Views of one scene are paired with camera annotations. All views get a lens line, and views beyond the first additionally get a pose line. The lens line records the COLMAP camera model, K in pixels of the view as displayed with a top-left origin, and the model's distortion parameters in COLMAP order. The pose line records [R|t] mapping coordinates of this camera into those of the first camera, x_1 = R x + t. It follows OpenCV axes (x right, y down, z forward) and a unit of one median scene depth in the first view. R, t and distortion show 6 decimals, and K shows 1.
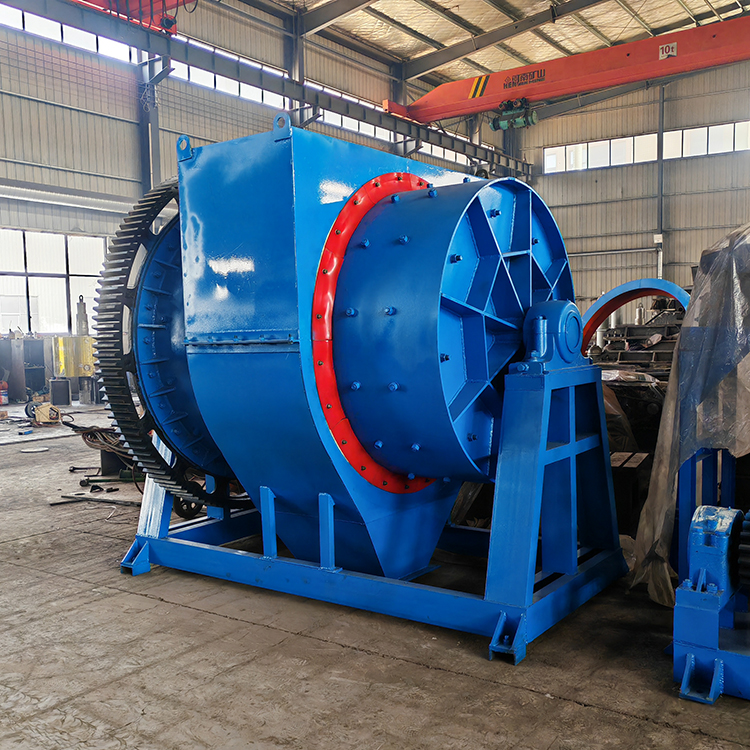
lens RADIAL K [[838.7, 0, 363.5], [0, 838.7, 399.4], [0, 0, 1]] dist [-0.006613, 0.050184]
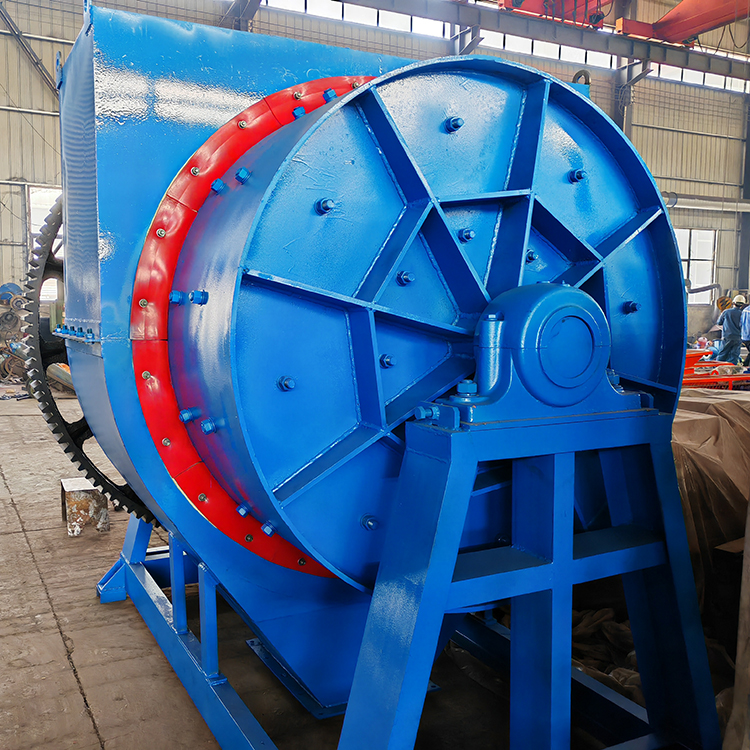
lens RADIAL K [[778.0, 0, 328.0], [0, 778.0, 372.9], [0, 0, 1]] dist [0.001825, 0.030160]
pose [[0.884138, 0.066865, -0.462417, 0.272206], [-0.060973, 0.997755, 0.027694, -0.055047], [0.463230, 0.003710, 0.886230, 0.415718]]
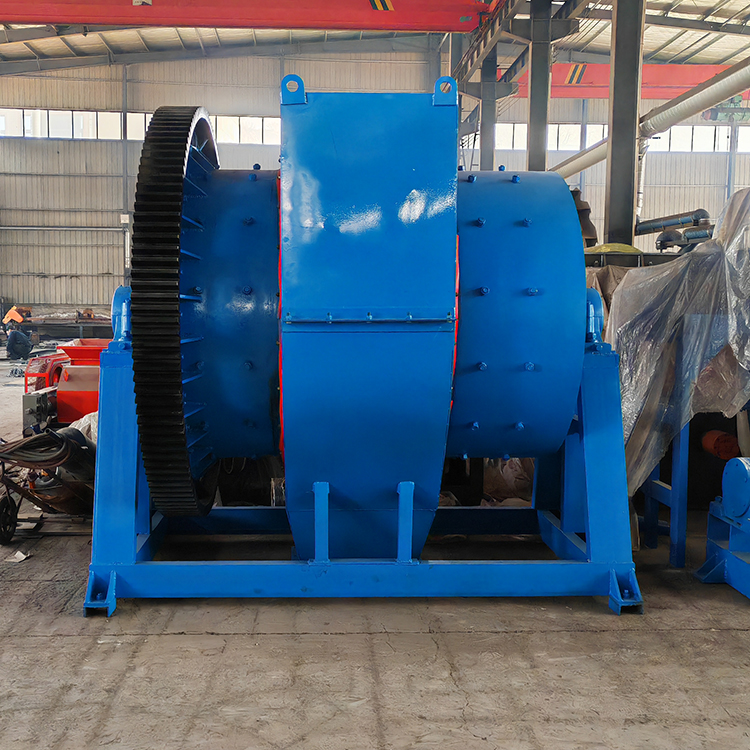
lens RADIAL K [[876.2, 0, 333.0], [0, 876.2, 374.7], [0, 0, 1]] dist [-0.008656, 0.050050]
pose [[0.794078, -0.020766, 0.607460, -0.600598], [0.026128, 0.999659, 0.000018, -0.008706], [-0.607253, 0.015858, 0.794350, 0.226582]]
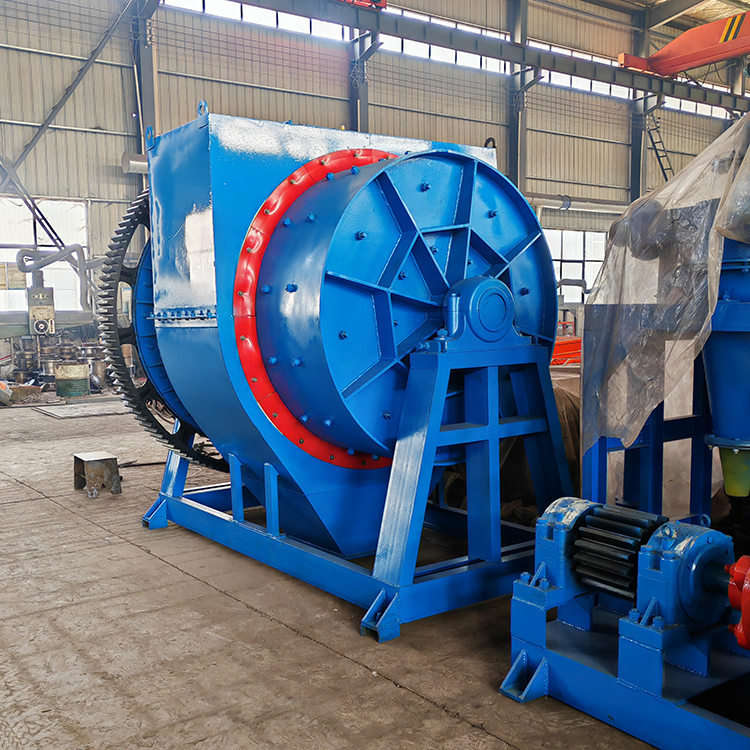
lens RADIAL K [[861.8, 0, 350.0], [0, 861.8, 401.1], [0, 0, 1]] dist [0.008946, 0.021359]
pose [[0.948200, 0.037800, -0.315416, 0.327252], [-0.028898, 0.999042, 0.032854, -0.003007], [0.316356, -0.022037, 0.948385, 0.012923]]
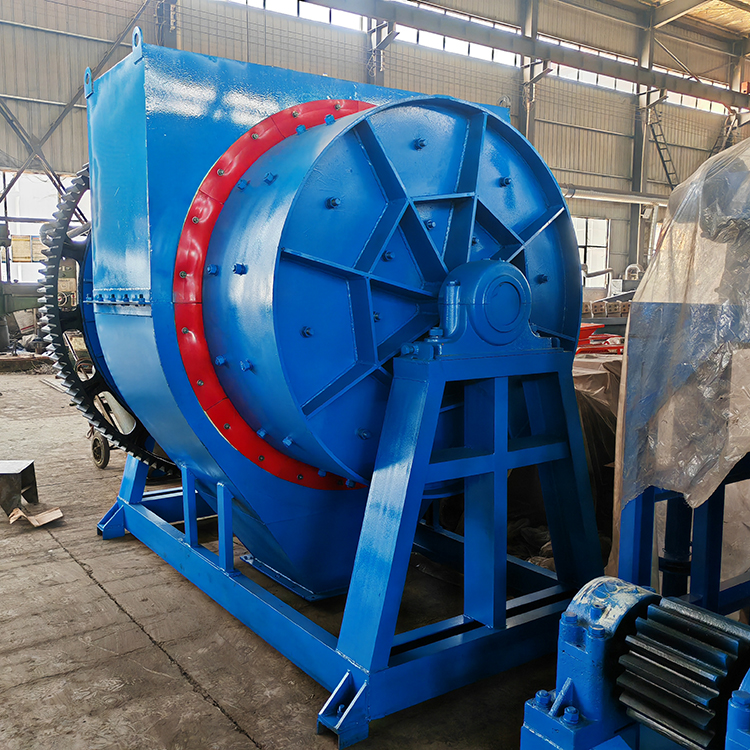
lens RADIAL K [[778.1, 0, 353.0], [0, 778.1, 373.2], [0, 0, 1]] dist [0.002453, 0.024966]
pose [[0.941475, 0.061922, -0.331345, 0.284004], [-0.051820, 0.997885, 0.039245, -0.031503], [0.333074, -0.019778, 0.942693, 0.253526]]
